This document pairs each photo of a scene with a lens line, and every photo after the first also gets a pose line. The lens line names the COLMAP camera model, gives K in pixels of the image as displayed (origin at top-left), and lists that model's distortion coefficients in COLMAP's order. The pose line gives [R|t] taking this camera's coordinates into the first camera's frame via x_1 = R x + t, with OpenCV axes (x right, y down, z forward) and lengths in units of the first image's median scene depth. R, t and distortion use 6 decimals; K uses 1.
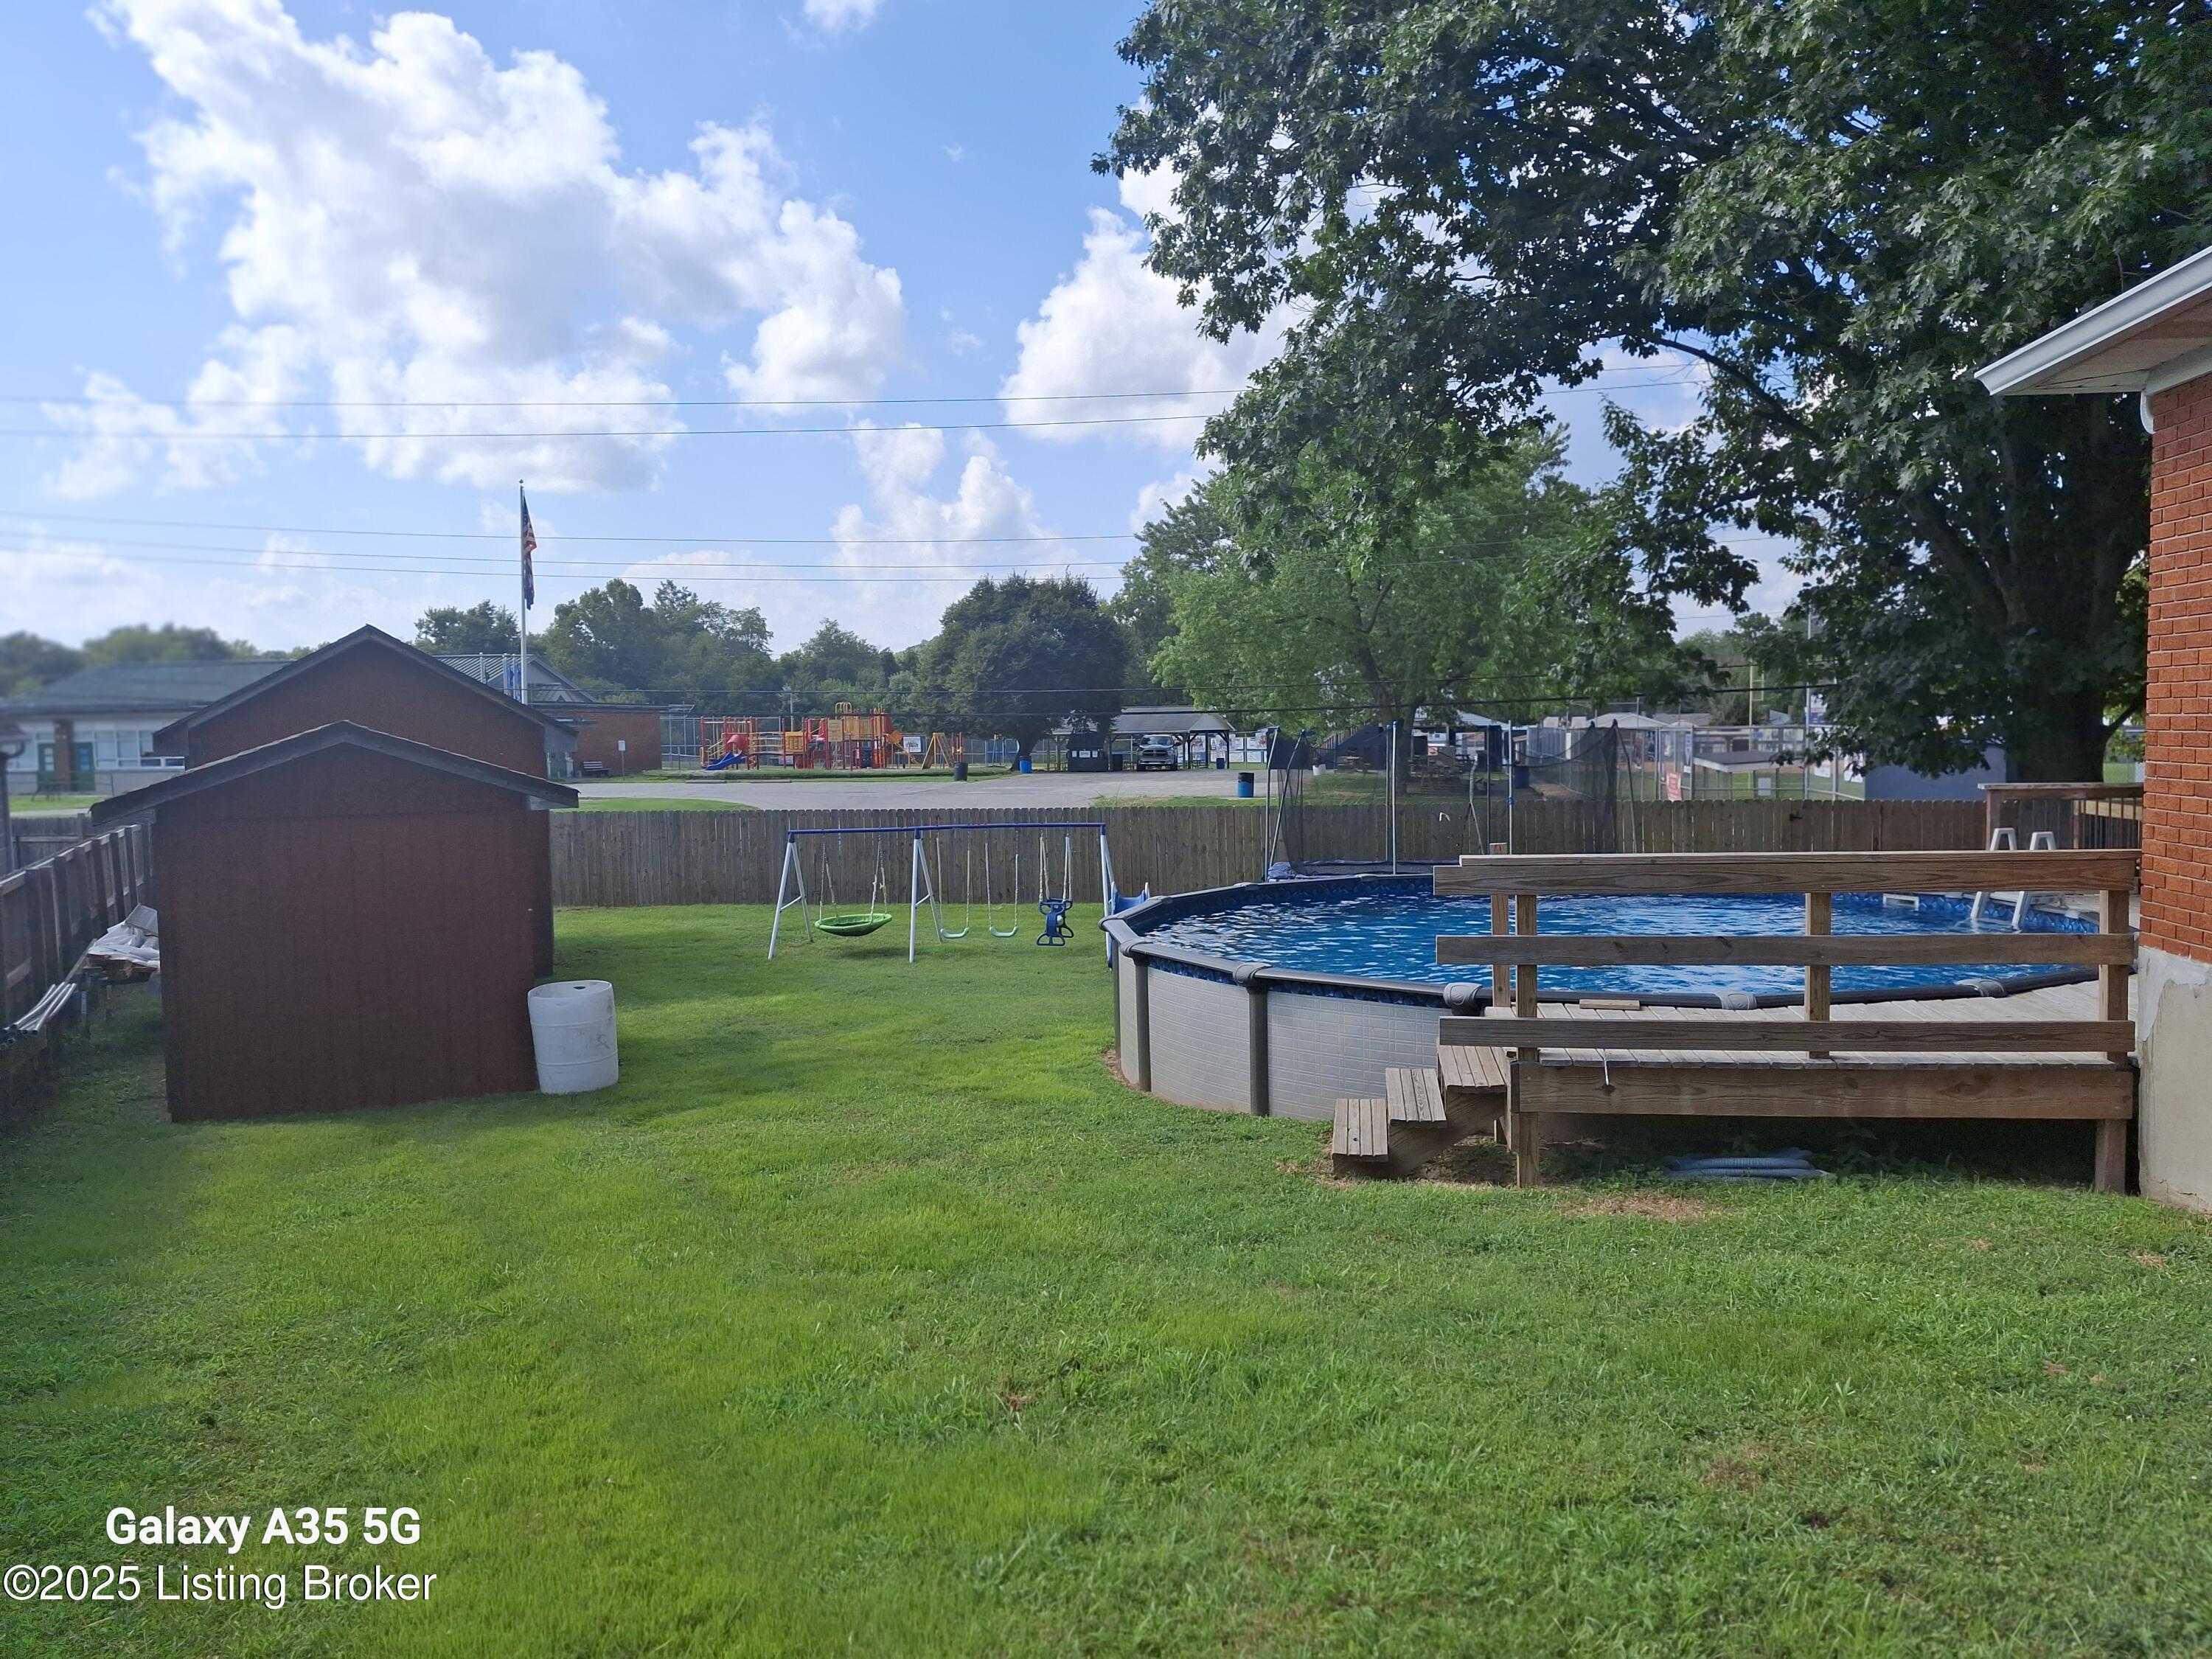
lens RADIAL K [[1631.7, 0, 1106.2], [0, 1631.7, 871.4], [0, 0, 1]] dist [0.049286, -0.121320]
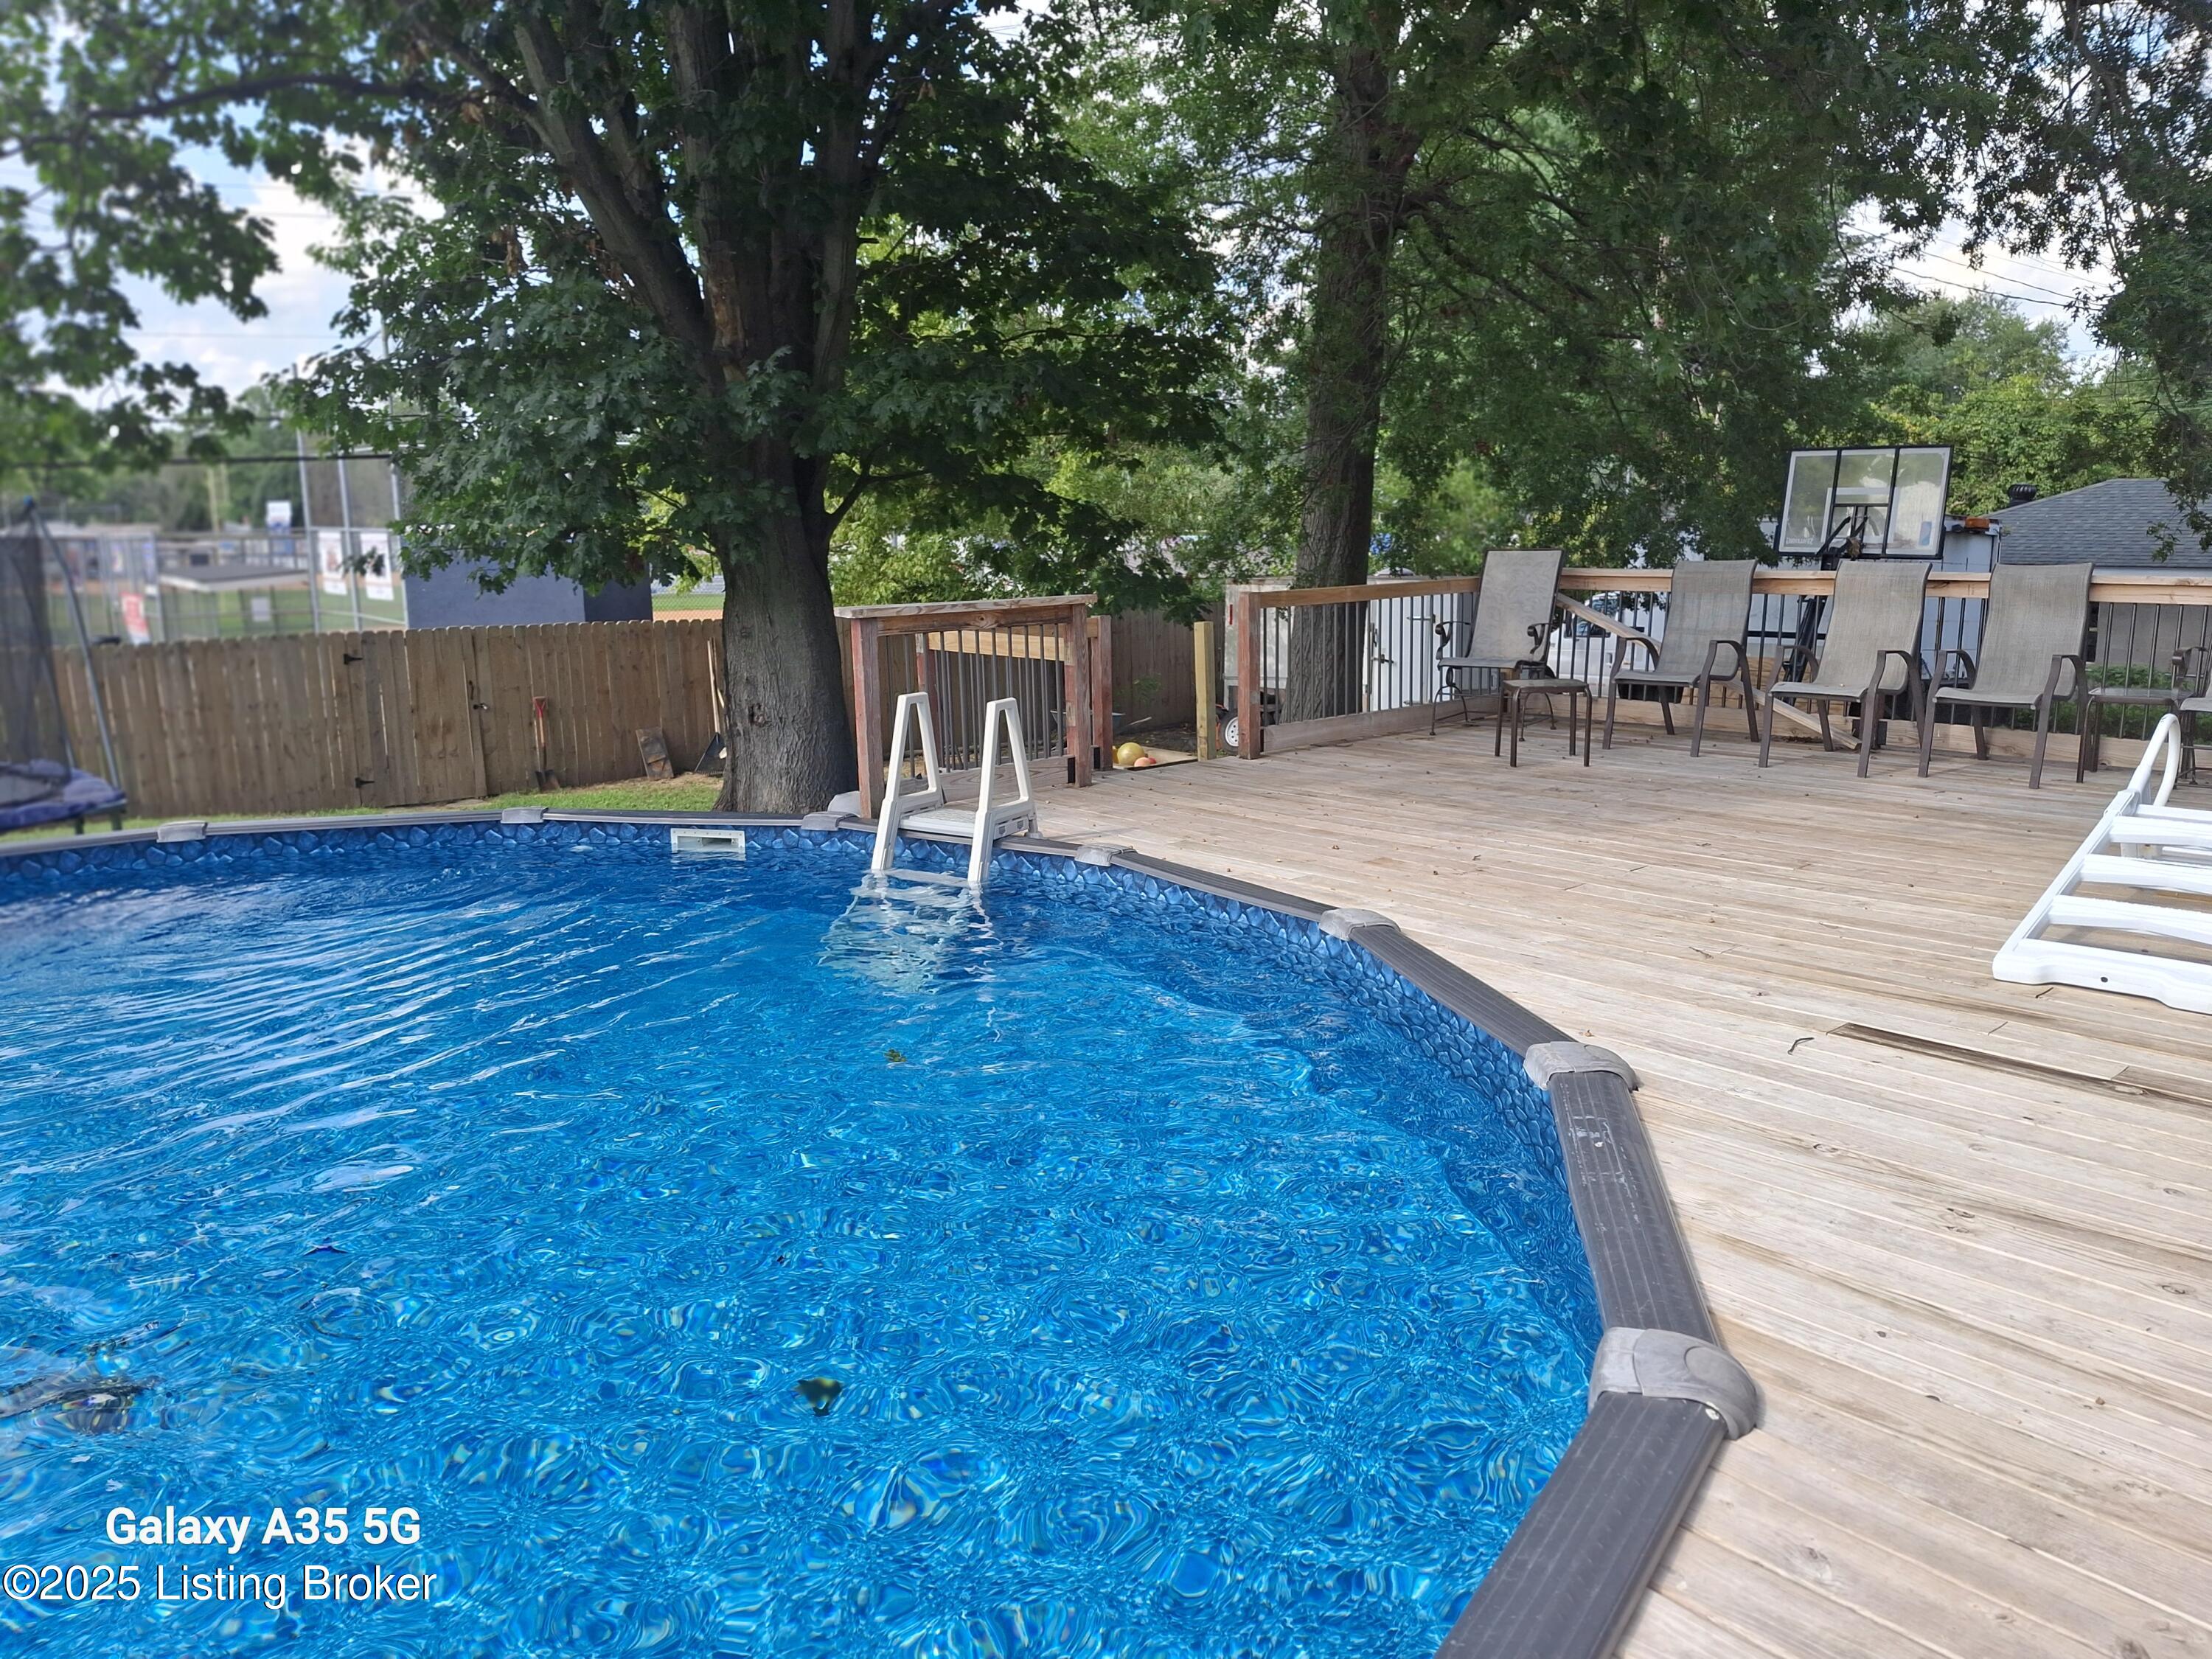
lens RADIAL K [[1631.7, 0, 1106.2], [0, 1631.7, 871.4], [0, 0, 1]] dist [0.049286, -0.121320]
pose [[0.641496, -0.151029, 0.752112, 0.116521], [0.066767, 0.987700, 0.141389, -0.024895], [-0.764215, -0.040484, 0.643689, 0.384736]]
